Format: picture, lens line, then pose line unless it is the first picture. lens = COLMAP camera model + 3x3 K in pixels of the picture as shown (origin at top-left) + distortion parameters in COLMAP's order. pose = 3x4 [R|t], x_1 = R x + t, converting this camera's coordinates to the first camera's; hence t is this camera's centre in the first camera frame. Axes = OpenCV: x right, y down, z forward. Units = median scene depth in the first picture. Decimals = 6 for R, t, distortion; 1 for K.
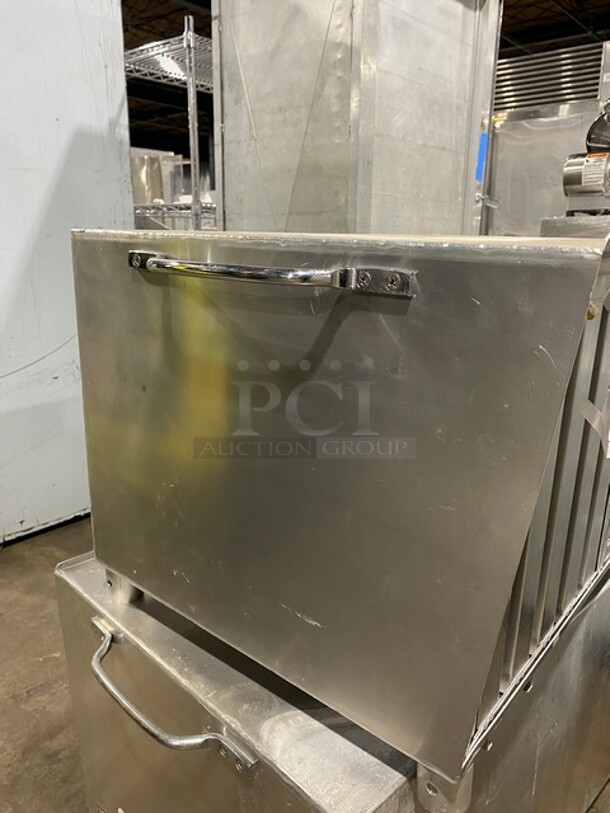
lens RADIAL K [[618.1, 0, 305.0], [0, 618.1, 406.5], [0, 0, 1]] dist [-0.038778, 0.003671]
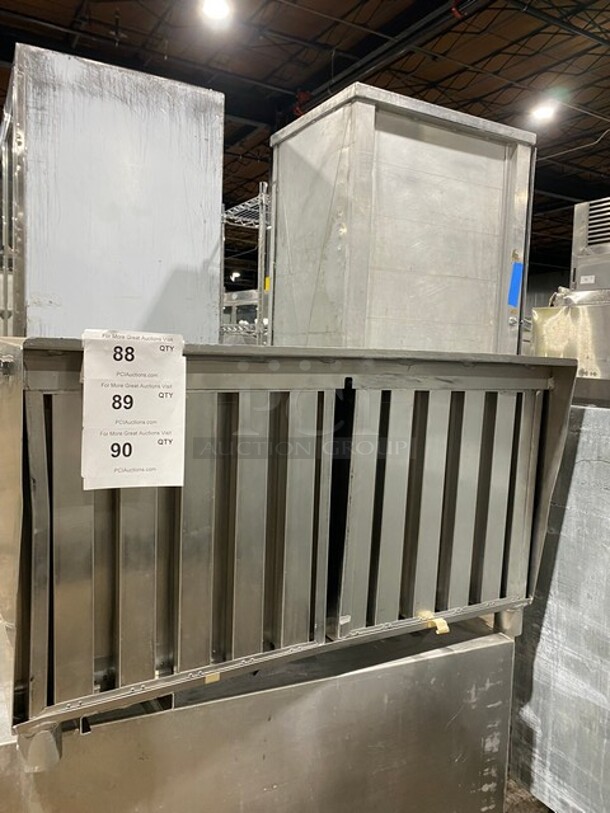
lens RADIAL K [[618.1, 0, 305.0], [0, 618.1, 406.5], [0, 0, 1]] dist [-0.038778, 0.003671]
pose [[0.938020, 0.053642, -0.342406, 0.347276], [-0.117160, 0.978867, -0.167608, 0.021477], [0.326179, 0.197335, 0.924481, -0.063488]]
